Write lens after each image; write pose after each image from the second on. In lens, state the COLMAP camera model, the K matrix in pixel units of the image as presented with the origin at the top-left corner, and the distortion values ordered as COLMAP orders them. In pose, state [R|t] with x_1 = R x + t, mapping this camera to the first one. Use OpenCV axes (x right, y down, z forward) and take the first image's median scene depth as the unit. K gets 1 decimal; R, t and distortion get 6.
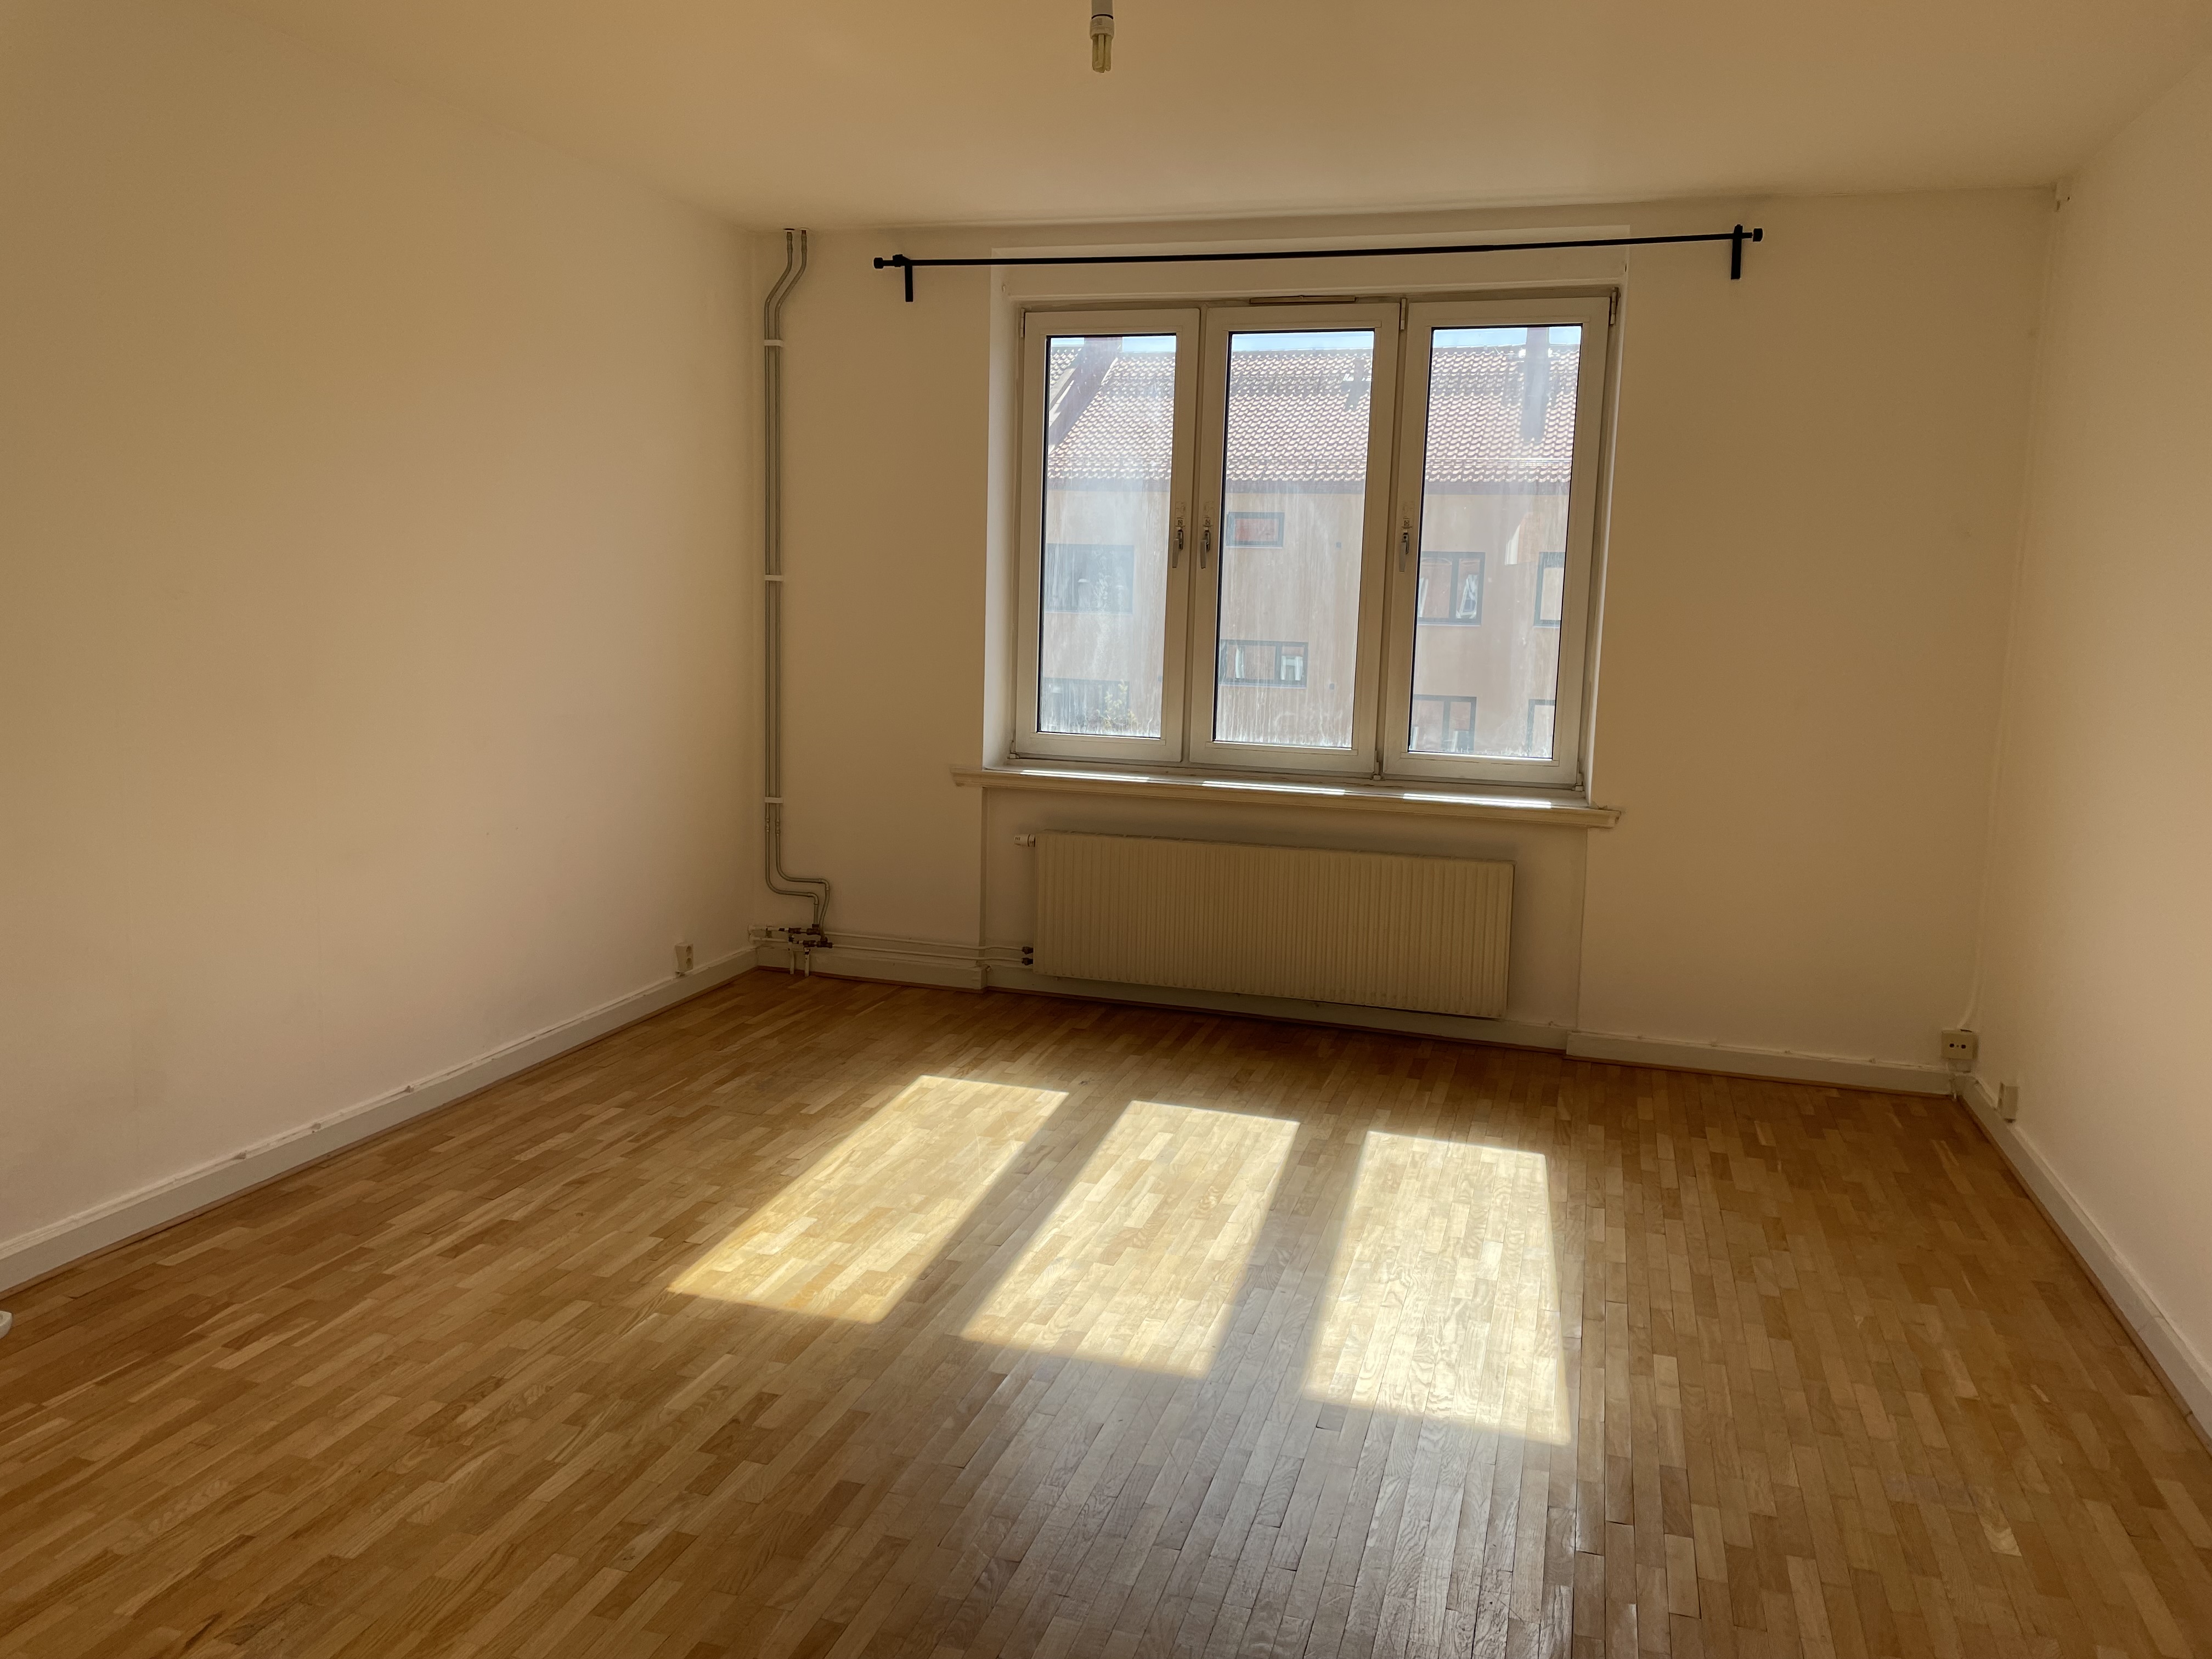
lens RADIAL K [[1657.9, 0, 1106.0], [0, 1657.9, 829.5], [0, 0, 1]] dist [0.006091, 0.003411]
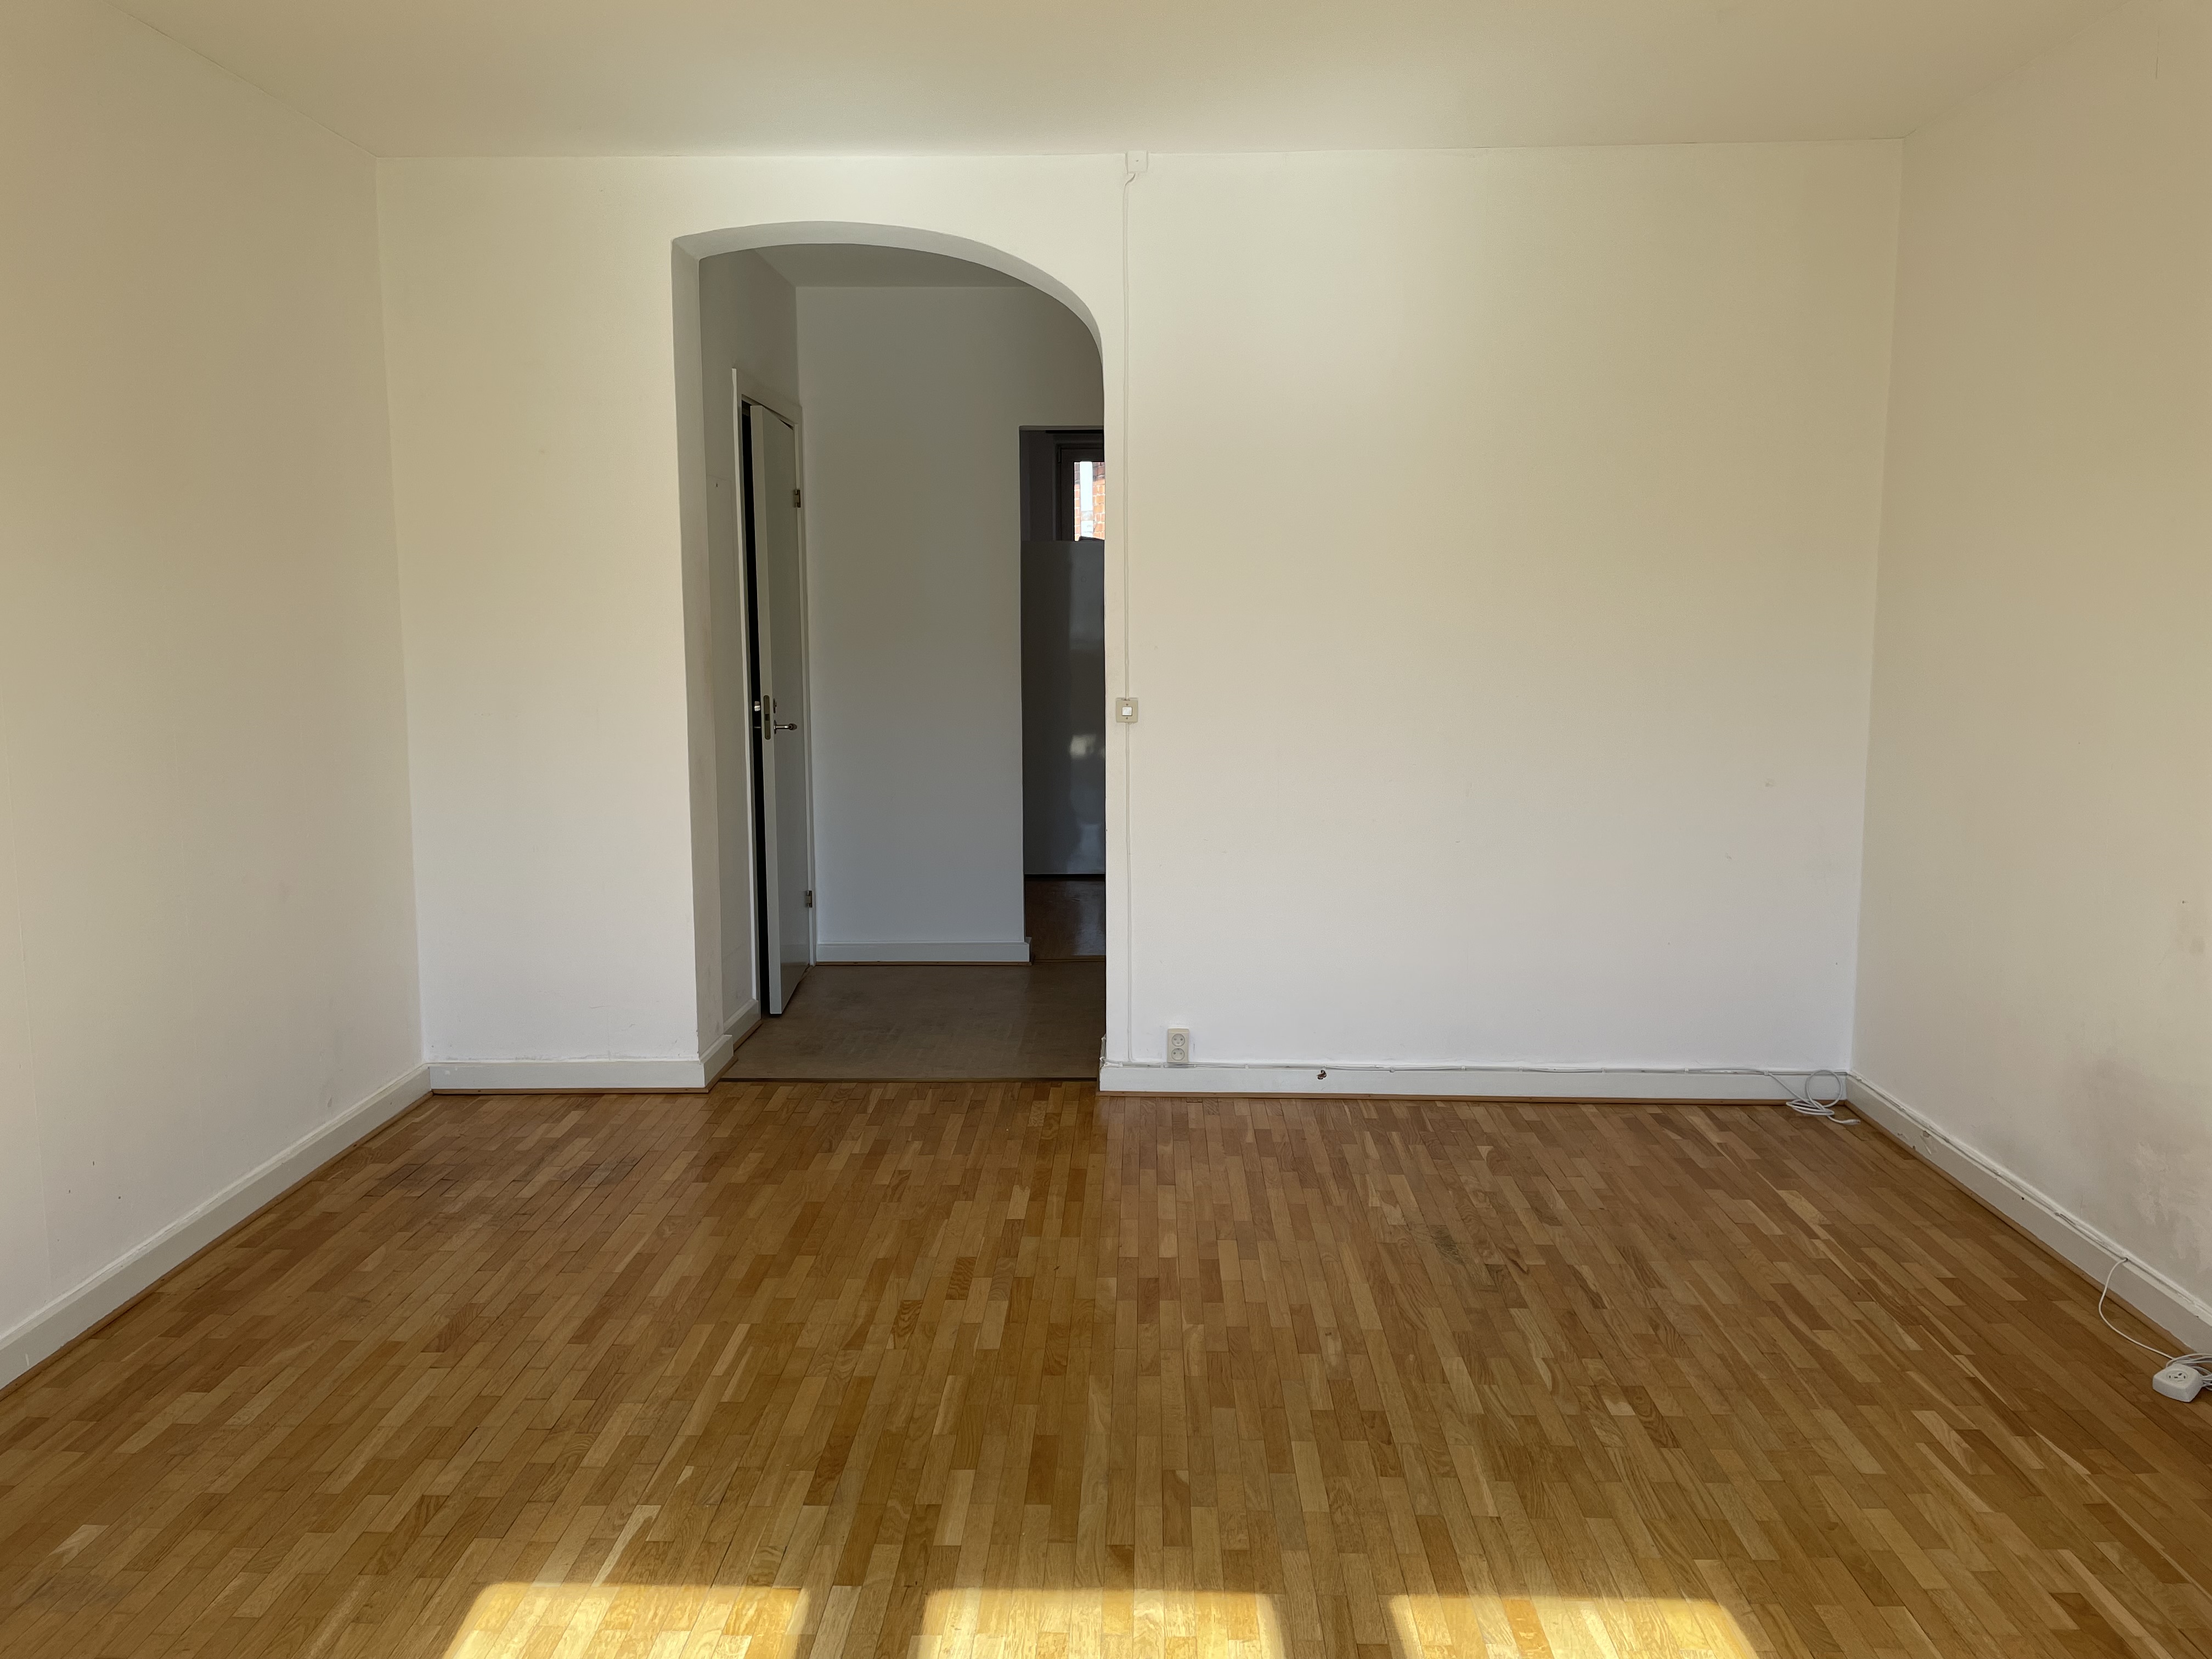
lens RADIAL K [[1668.4, 0, 1106.0], [0, 1668.4, 829.5], [0, 0, 1]] dist [-0.005372, -0.004805]
pose [[-0.965409, 0.007228, -0.260642, 0.192496], [-0.064238, 0.962212, 0.264617, -0.244196], [0.252705, 0.272207, -0.928463, 1.771980]]
